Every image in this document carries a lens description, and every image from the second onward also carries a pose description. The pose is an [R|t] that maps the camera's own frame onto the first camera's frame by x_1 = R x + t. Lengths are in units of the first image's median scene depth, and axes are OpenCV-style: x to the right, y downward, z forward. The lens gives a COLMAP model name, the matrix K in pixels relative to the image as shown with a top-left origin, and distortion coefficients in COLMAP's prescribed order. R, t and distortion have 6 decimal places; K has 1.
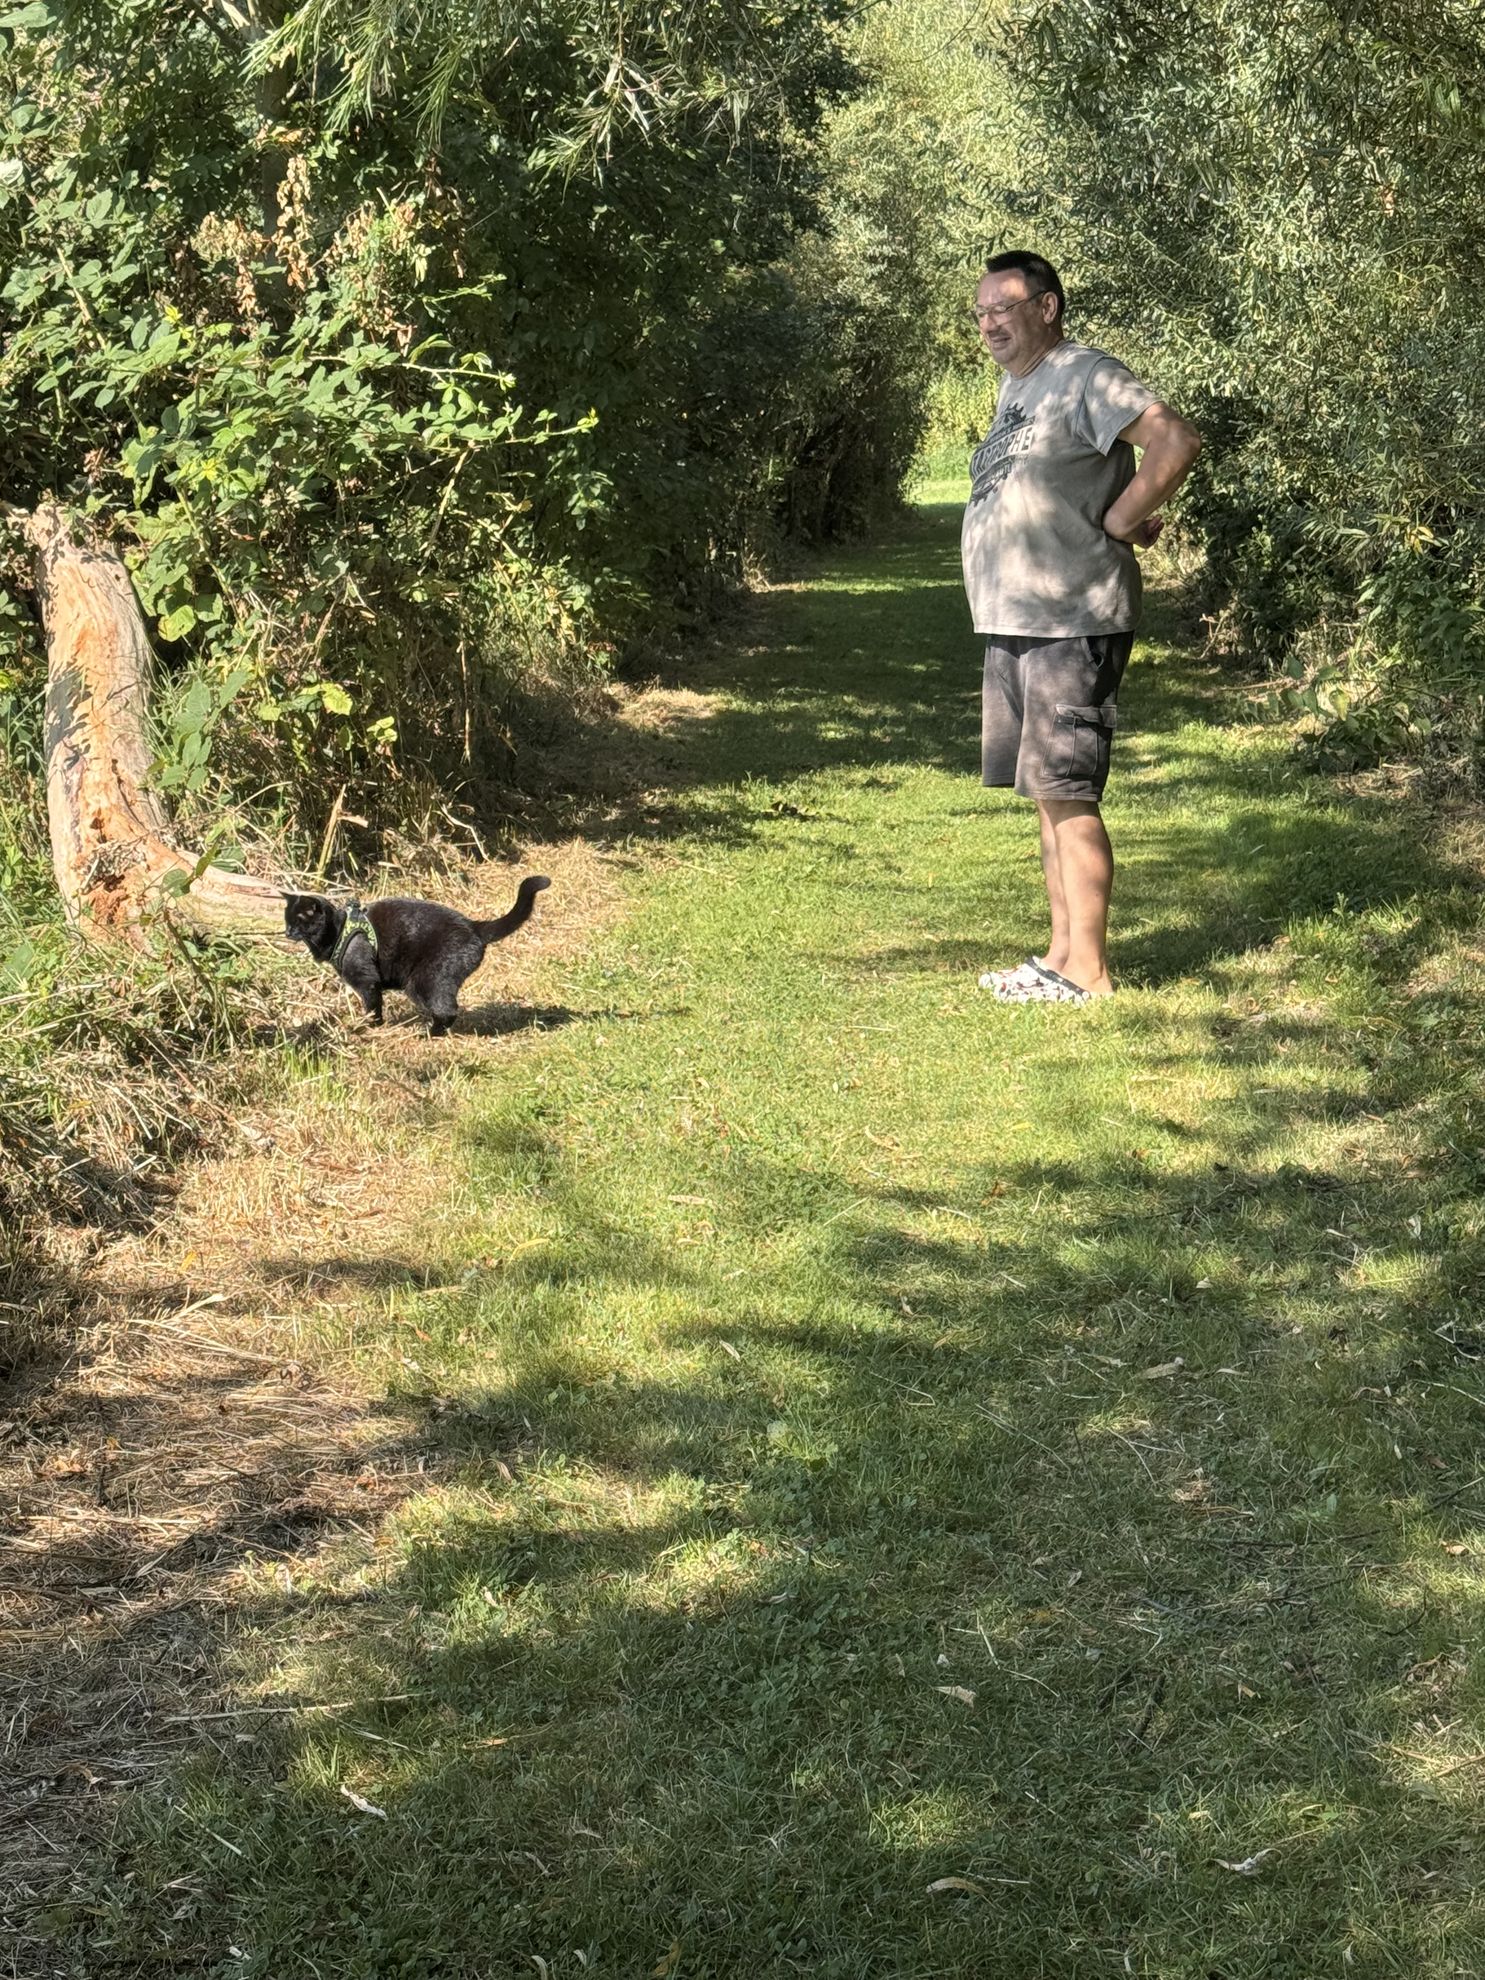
lens RADIAL K [[3441.7, 0, 742.5], [0, 3441.7, 990.0], [0, 0, 1]] dist [0.141223, -0.178618]
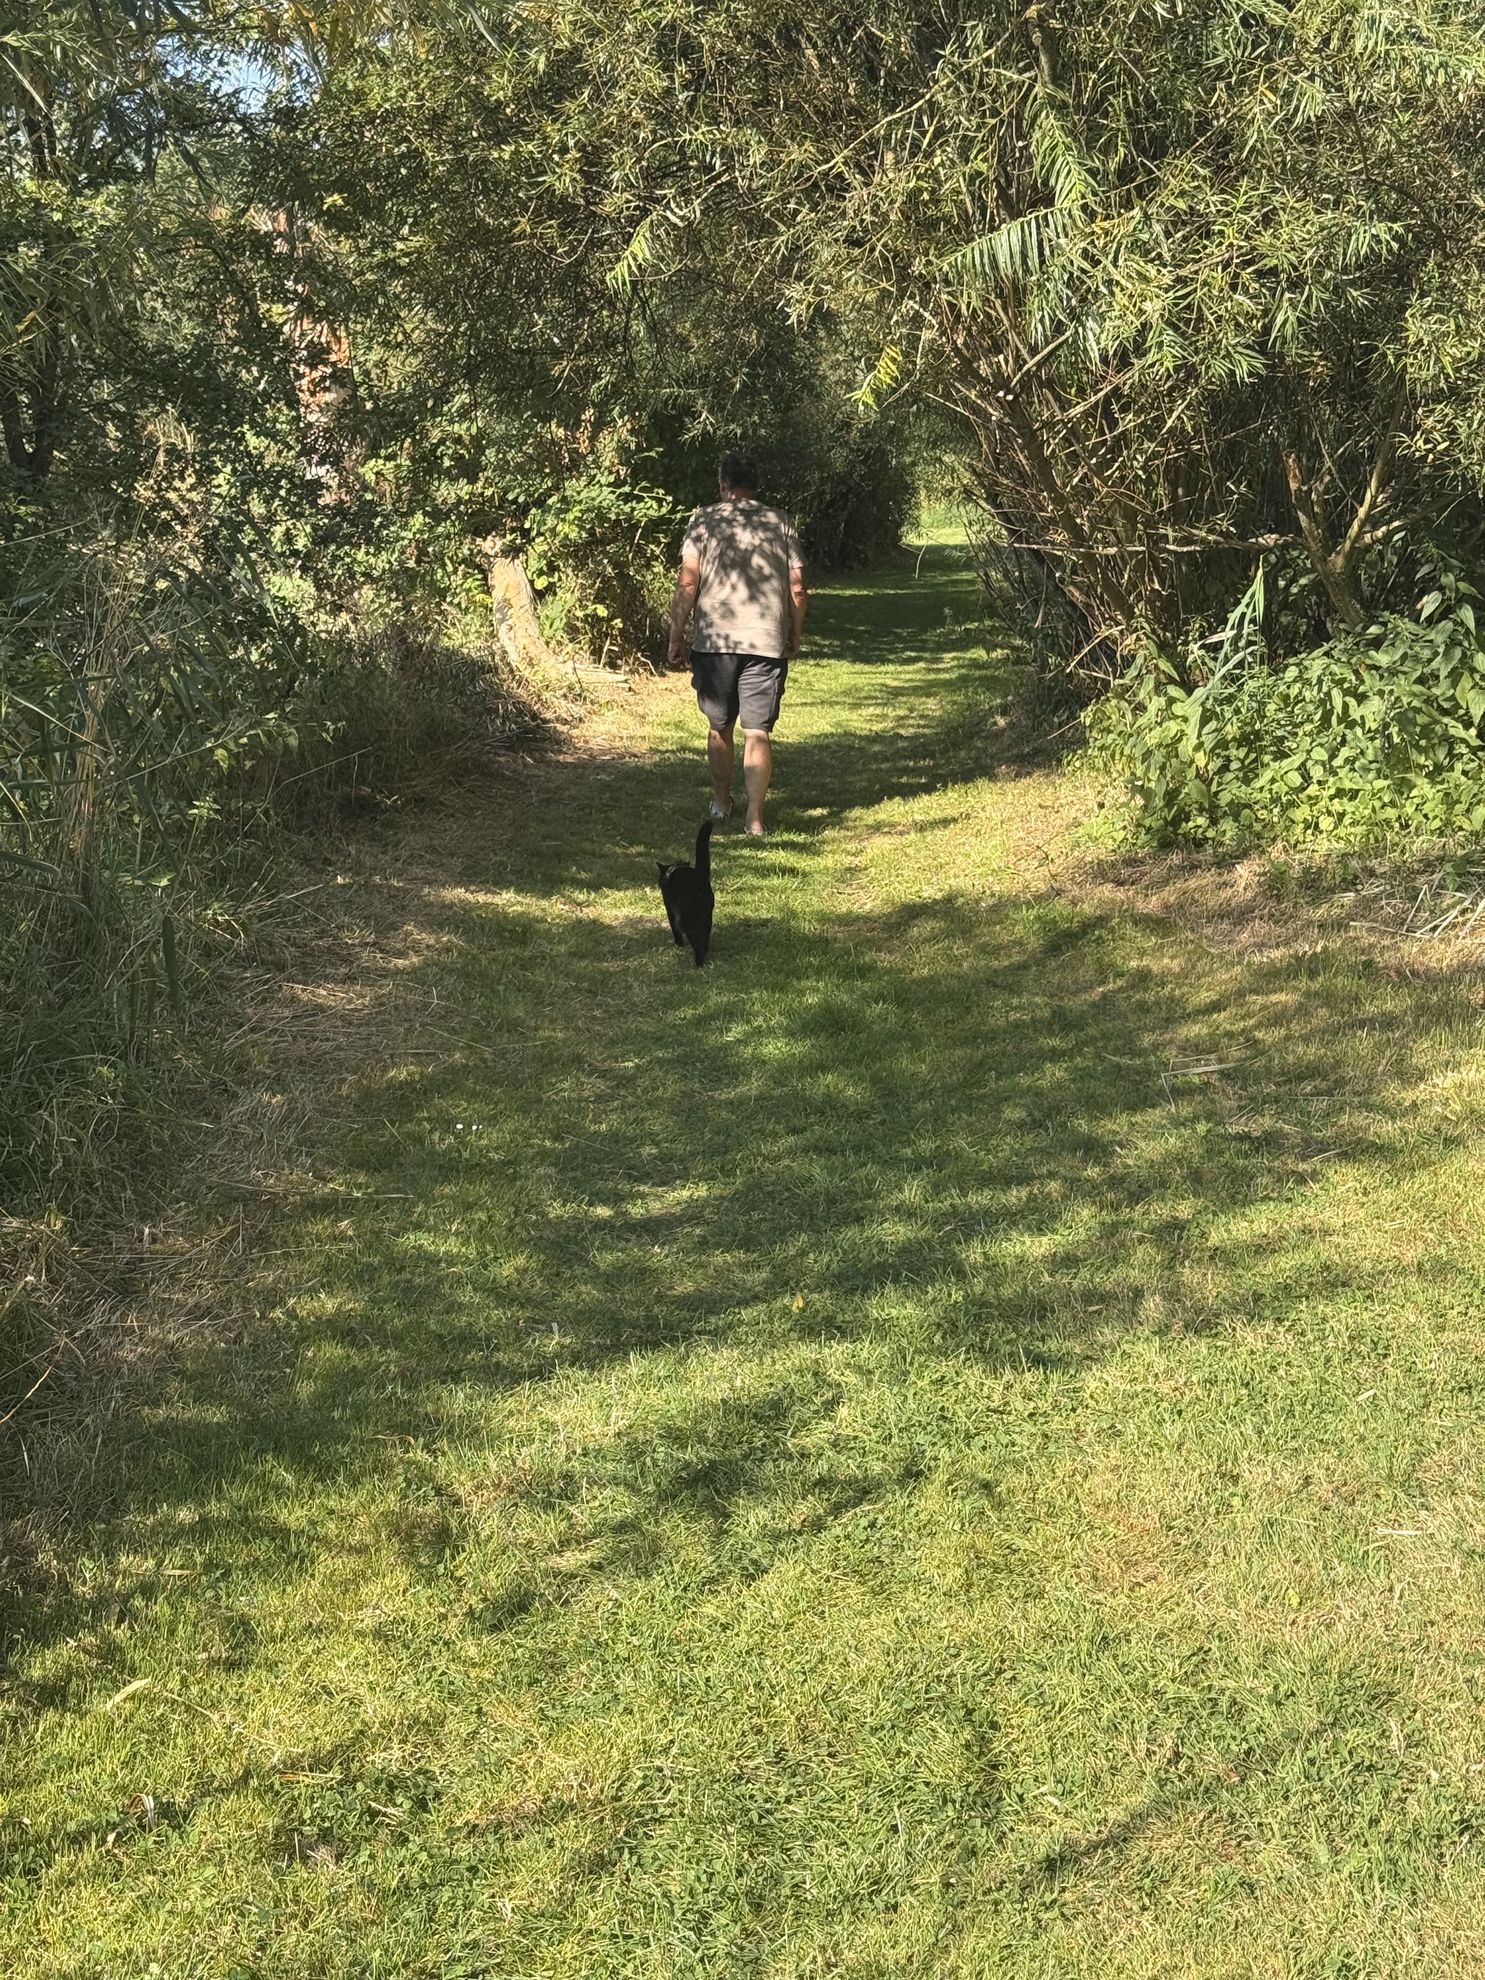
lens RADIAL K [[2778.7, 0, 742.5], [0, 2778.7, 990.0], [0, 0, 1]] dist [0.240598, 0.006419]
pose [[0.999659, 0.014594, -0.021662, 0.047601], [-0.014184, 0.999720, 0.018959, 0.178940], [0.021932, -0.018646, 0.999586, -1.257039]]
